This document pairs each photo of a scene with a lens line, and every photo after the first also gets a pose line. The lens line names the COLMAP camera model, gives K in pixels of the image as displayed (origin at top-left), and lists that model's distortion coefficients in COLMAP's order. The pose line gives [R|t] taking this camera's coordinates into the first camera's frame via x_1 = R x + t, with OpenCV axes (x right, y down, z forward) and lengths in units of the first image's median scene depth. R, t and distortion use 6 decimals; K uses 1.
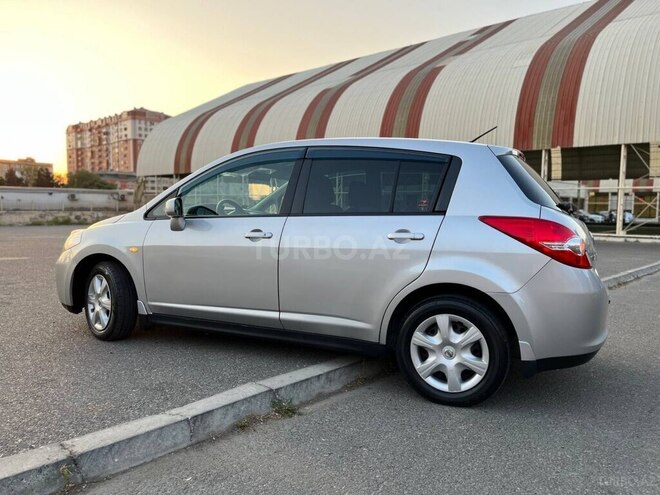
lens RADIAL K [[505.8, 0, 330.0], [0, 505.8, 247.5], [0, 0, 1]] dist [0.059979, -0.077159]
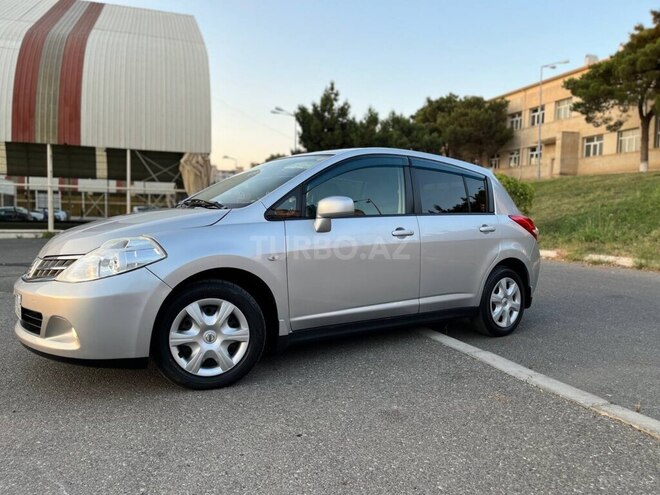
lens RADIAL K [[504.9, 0, 330.0], [0, 504.9, 247.5], [0, 0, 1]] dist [0.065023, -0.091648]
pose [[0.467782, -0.055522, 0.882098, -0.181526], [0.051415, 0.998044, 0.035555, -0.006065], [-0.882347, 0.028721, 0.469722, 0.095183]]
